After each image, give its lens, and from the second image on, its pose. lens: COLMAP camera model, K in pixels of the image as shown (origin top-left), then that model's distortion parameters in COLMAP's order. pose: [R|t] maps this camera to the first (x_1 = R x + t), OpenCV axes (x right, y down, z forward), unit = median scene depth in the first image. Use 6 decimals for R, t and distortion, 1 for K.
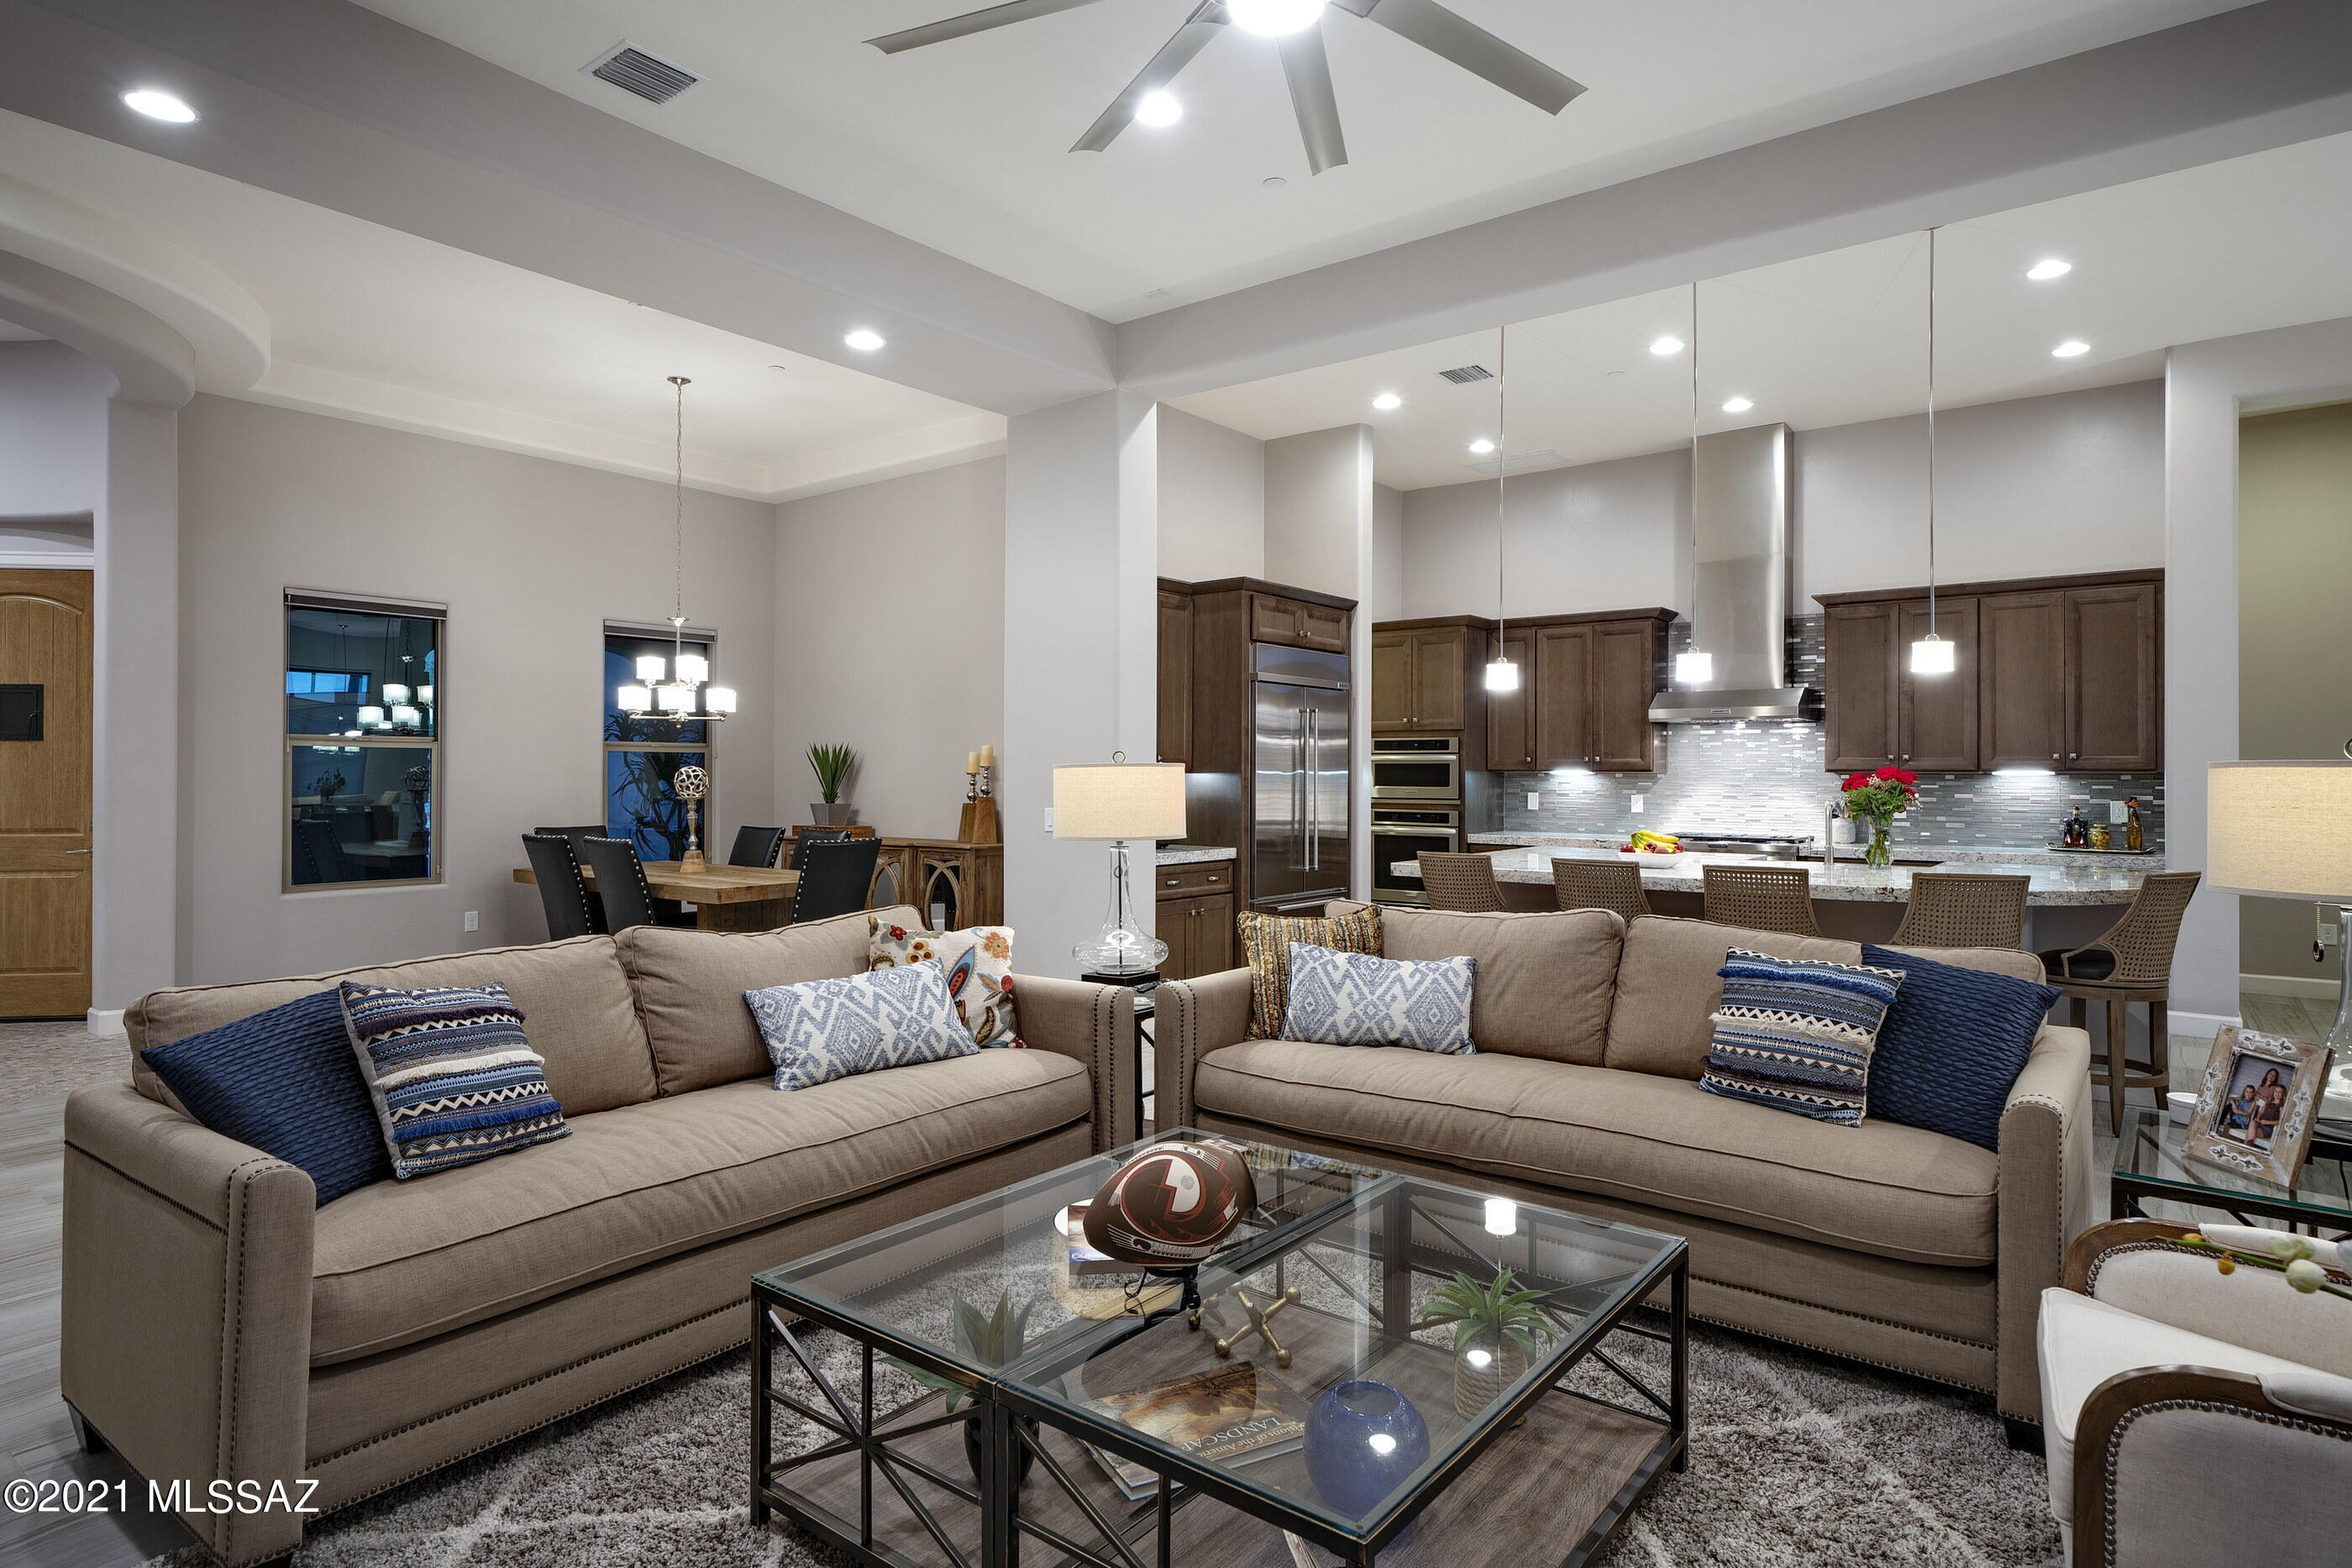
lens RADIAL K [[1298.4, 0, 1167.1], [0, 1298.4, 766.4], [0, 0, 1]] dist [0.004906, 0.001256]
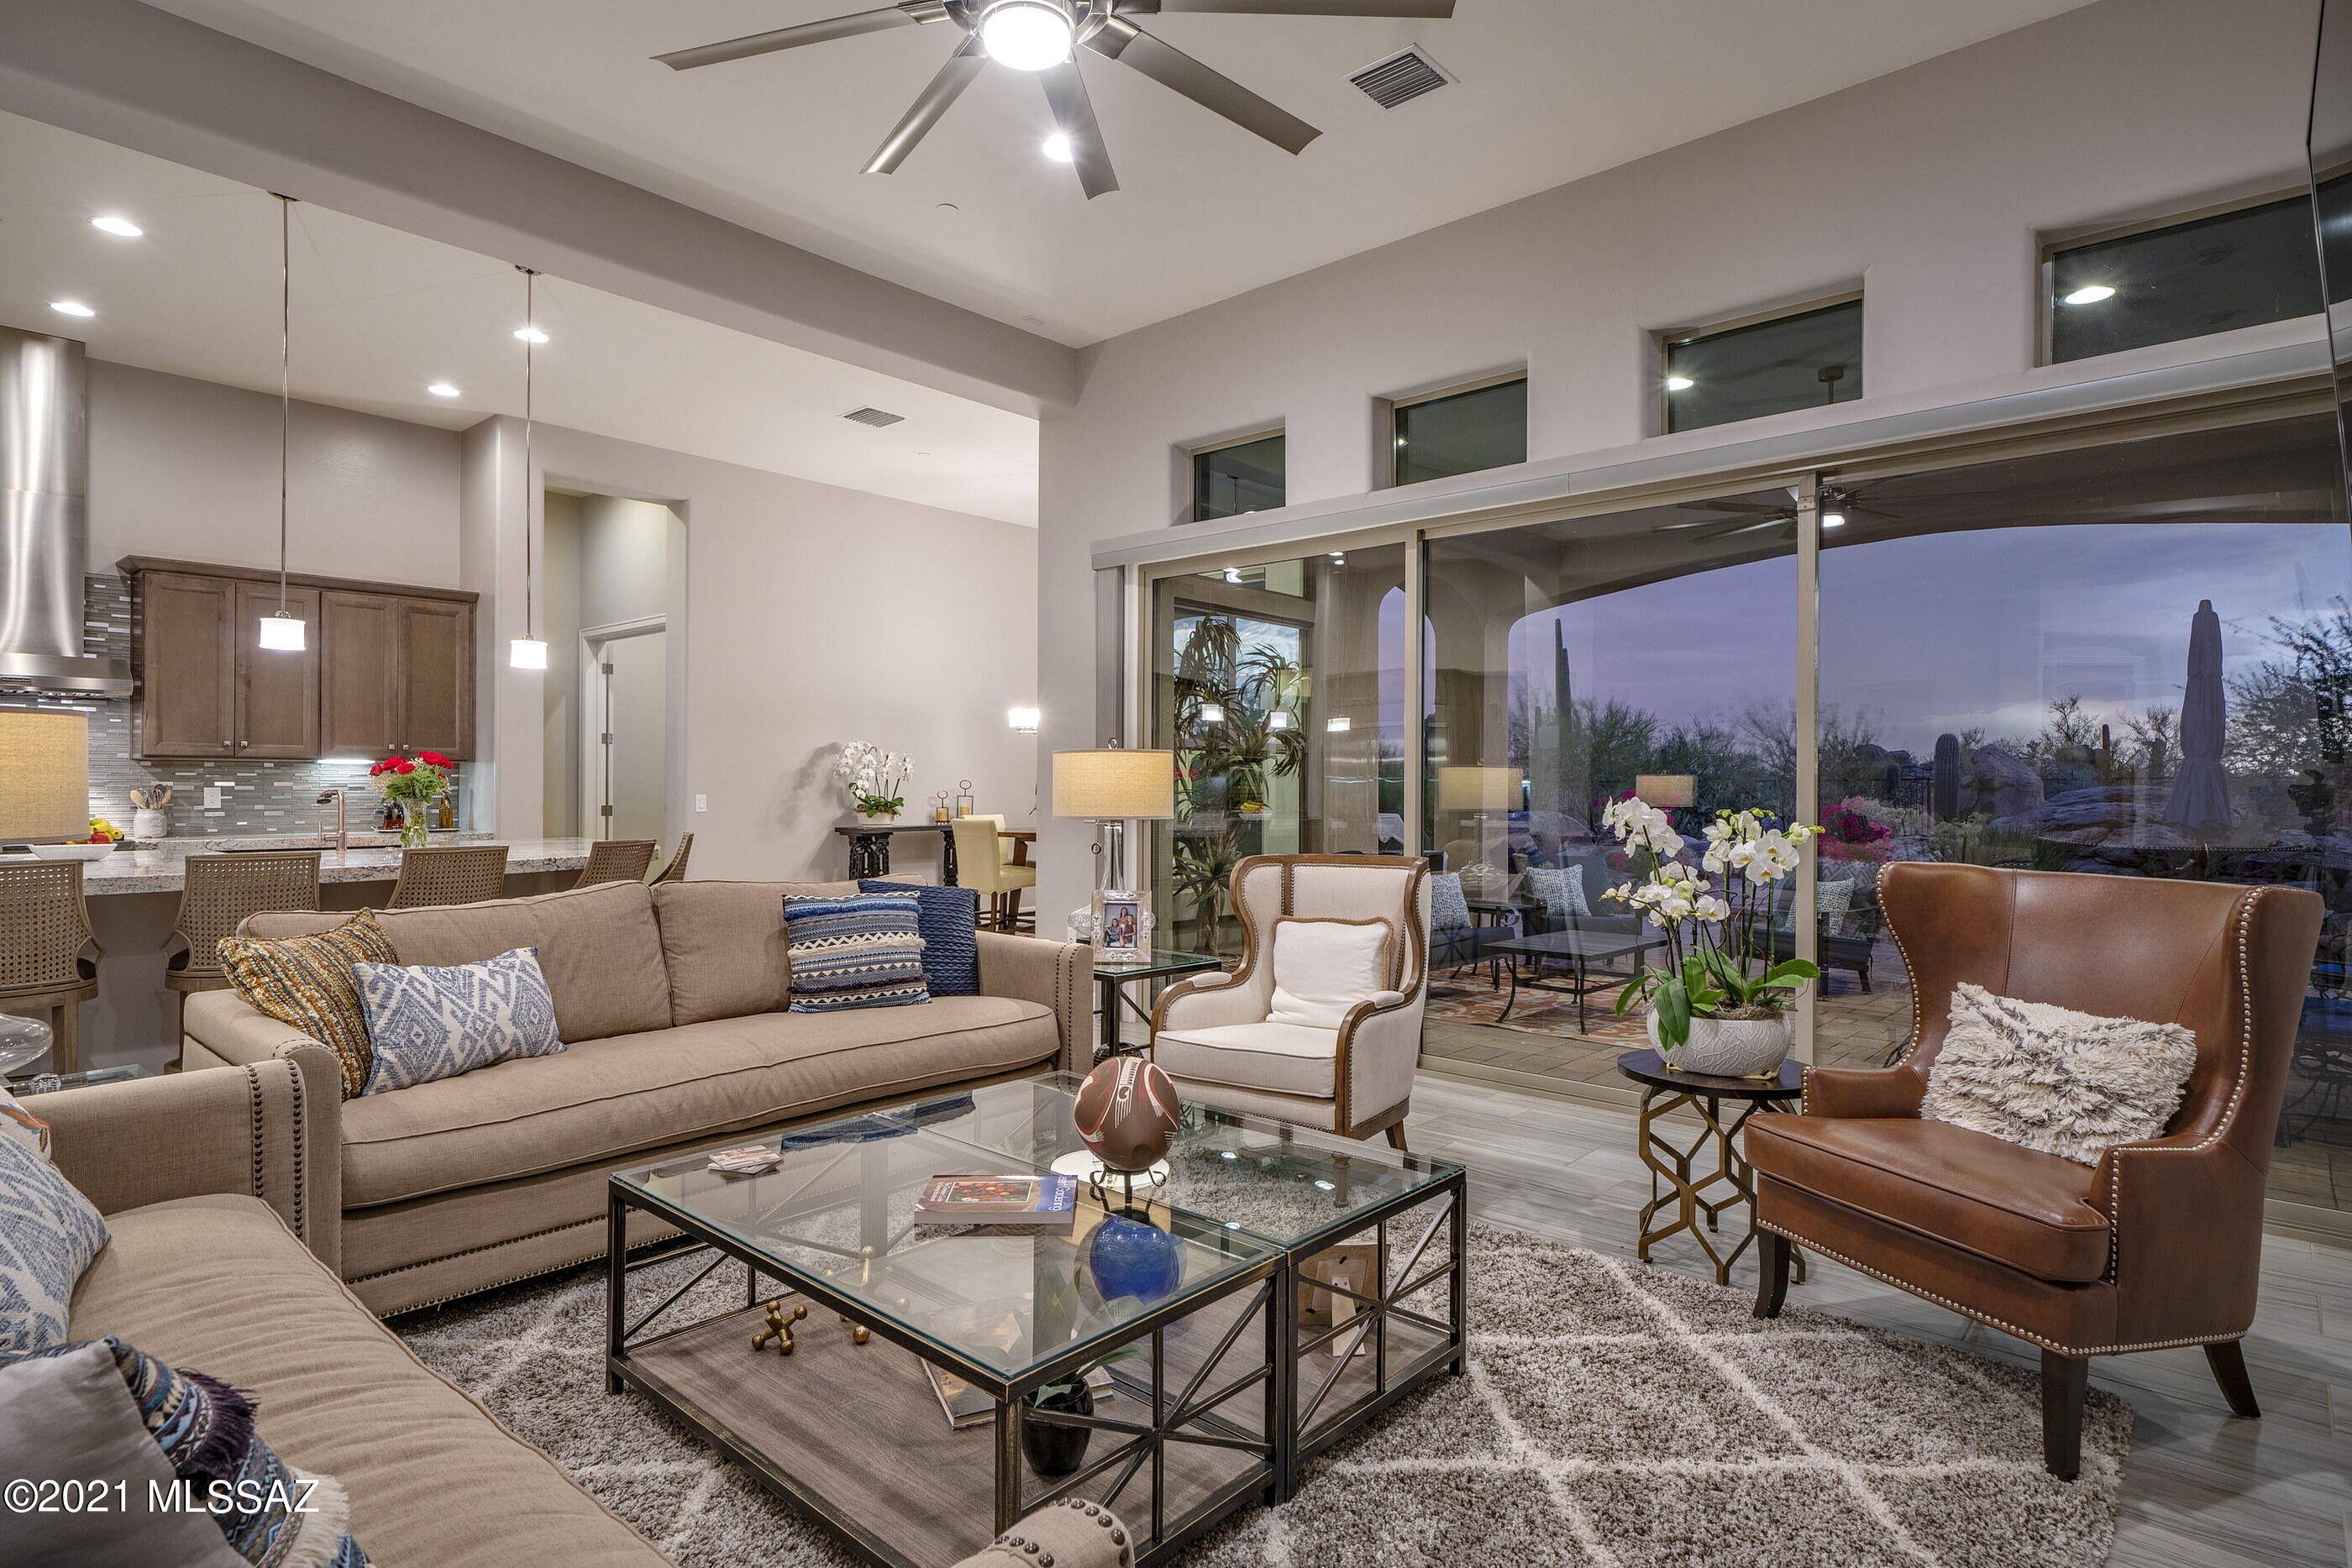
lens RADIAL K [[1239.6, 0, 1176.0], [0, 1239.6, 784.0], [0, 0, 1]] dist [0.003987, 0.000825]
pose [[0.048148, -0.001531, 0.998839, -0.319896], [-0.010281, 0.999945, 0.002028, 0.014034], [-0.998787, -0.010367, 0.048130, 0.269338]]
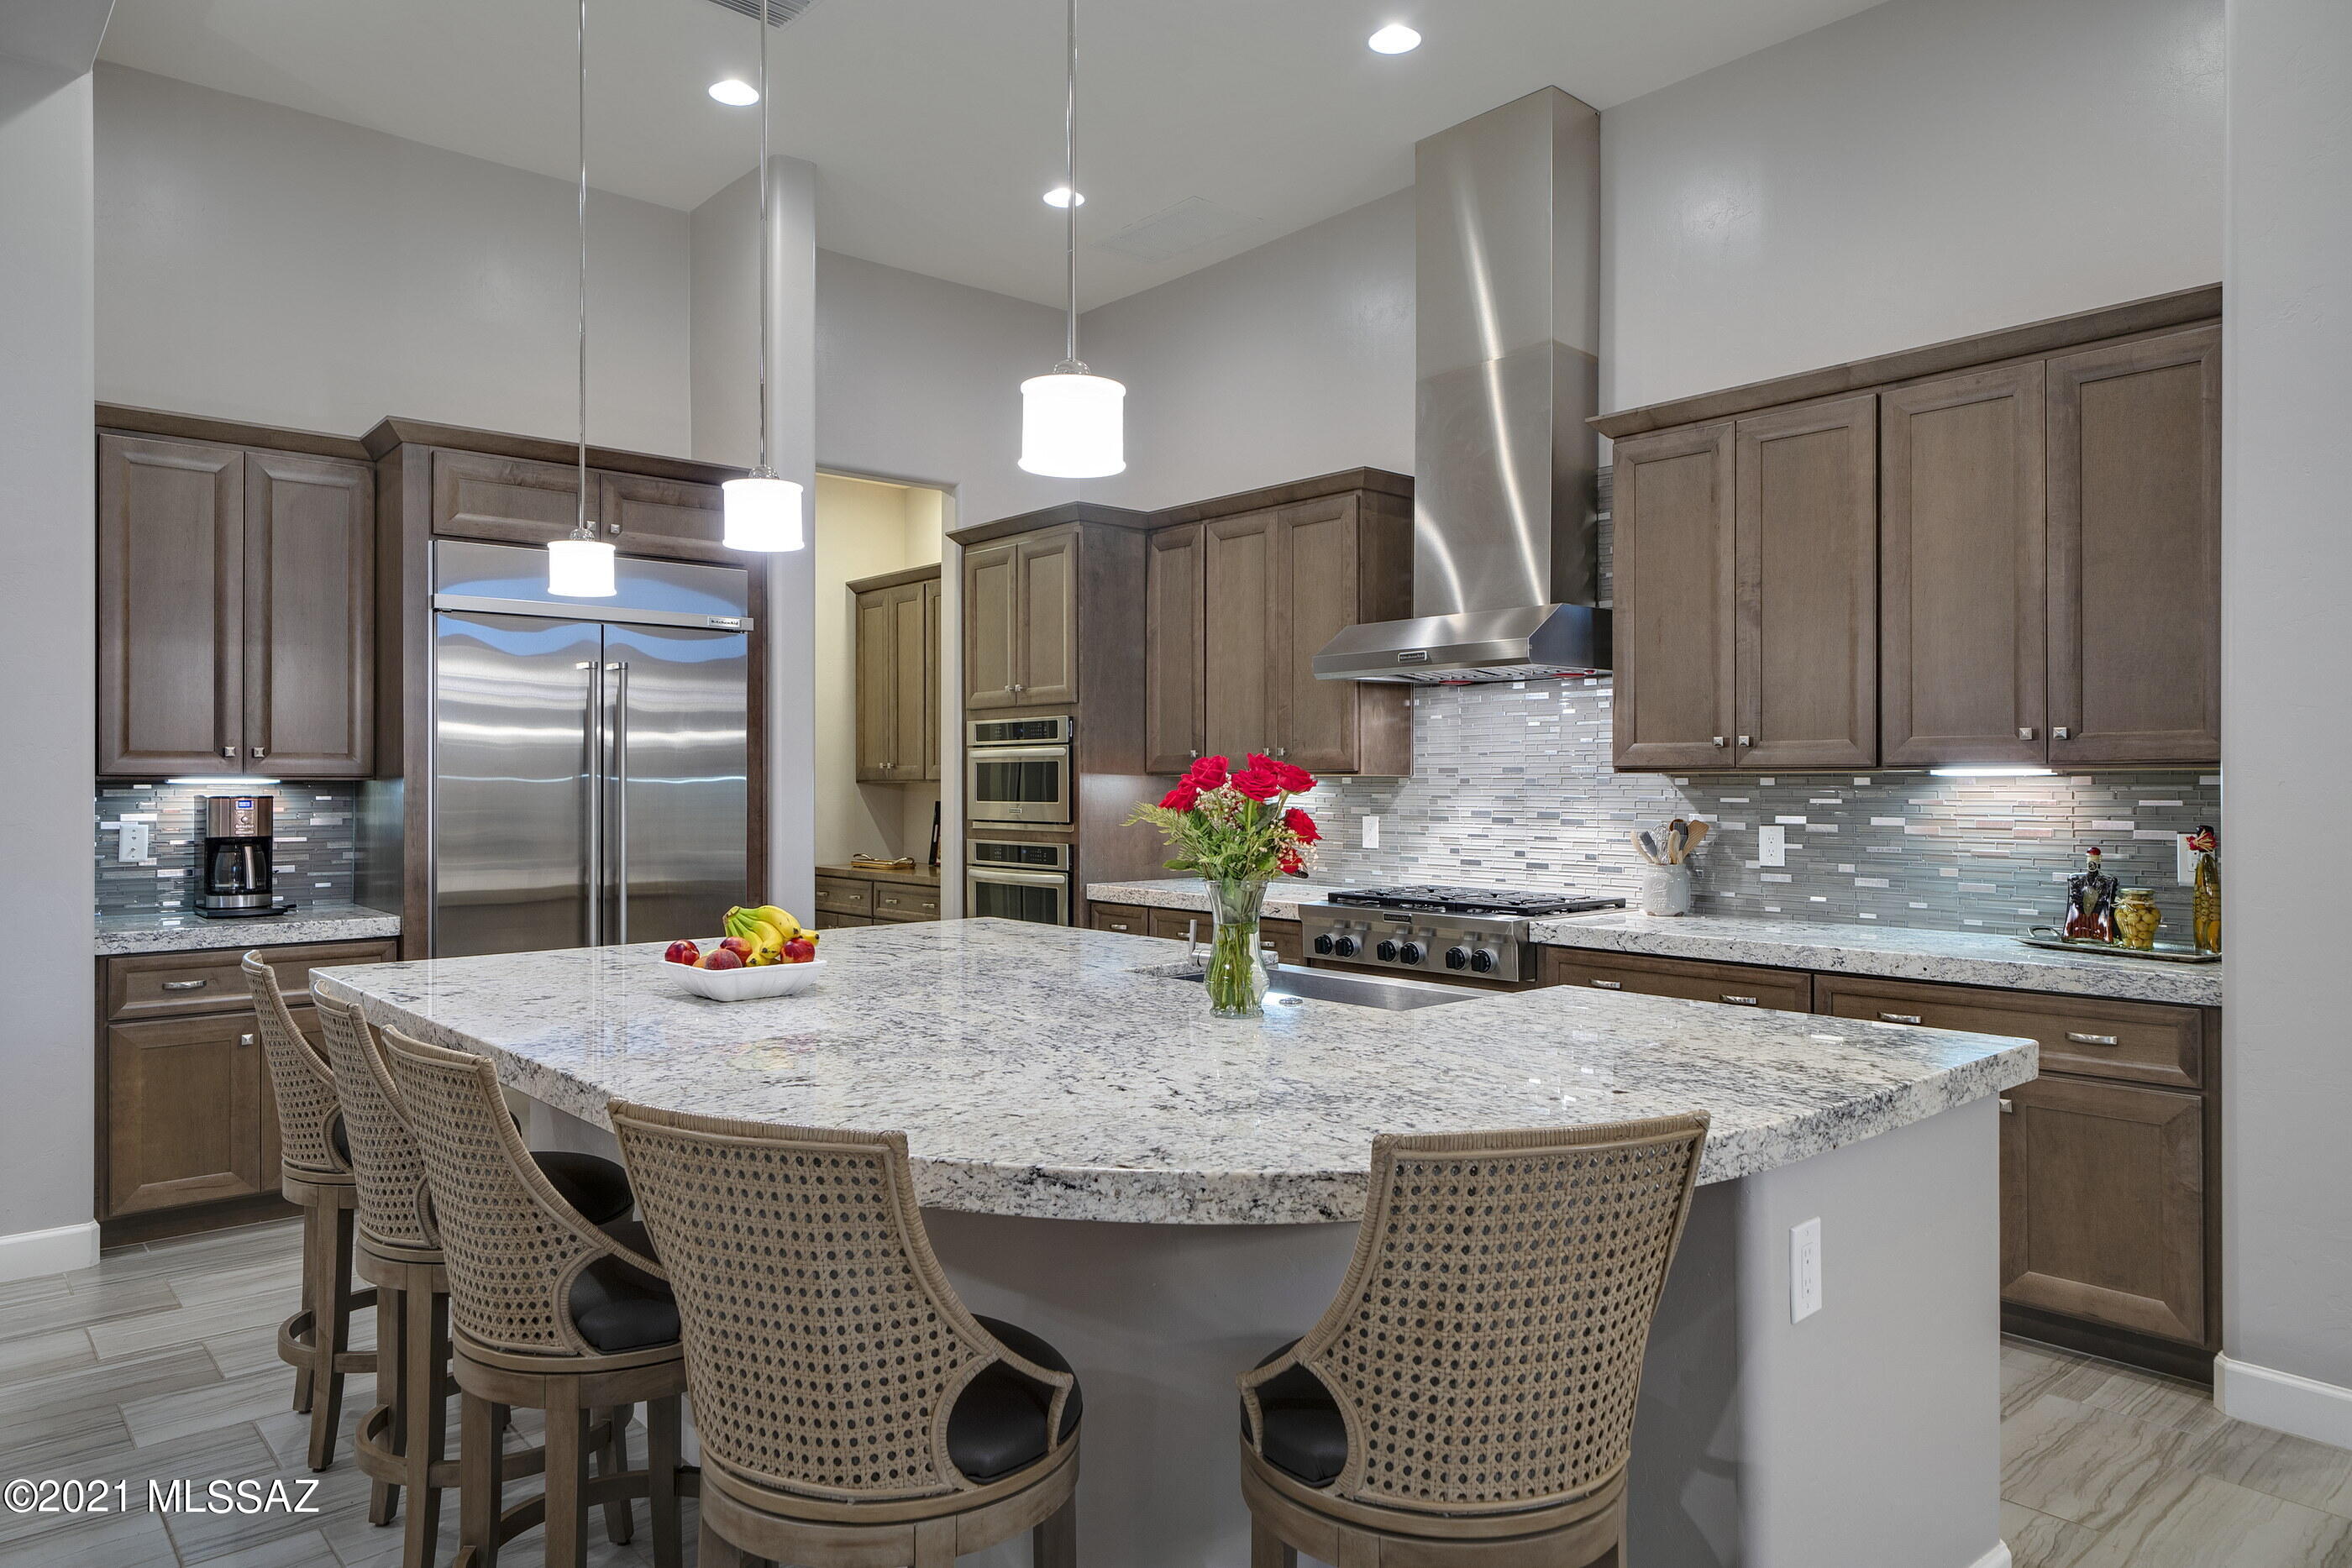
lens RADIAL K [[1492.1, 0, 1176.0], [0, 1492.1, 784.0], [0, 0, 1]] dist [0.006907, 0.001585]
pose [[0.982144, -0.002985, -0.188109, 0.468324], [0.004037, 0.999978, 0.005206, 0.005346], [0.188089, -0.005873, 0.982134, 0.422096]]
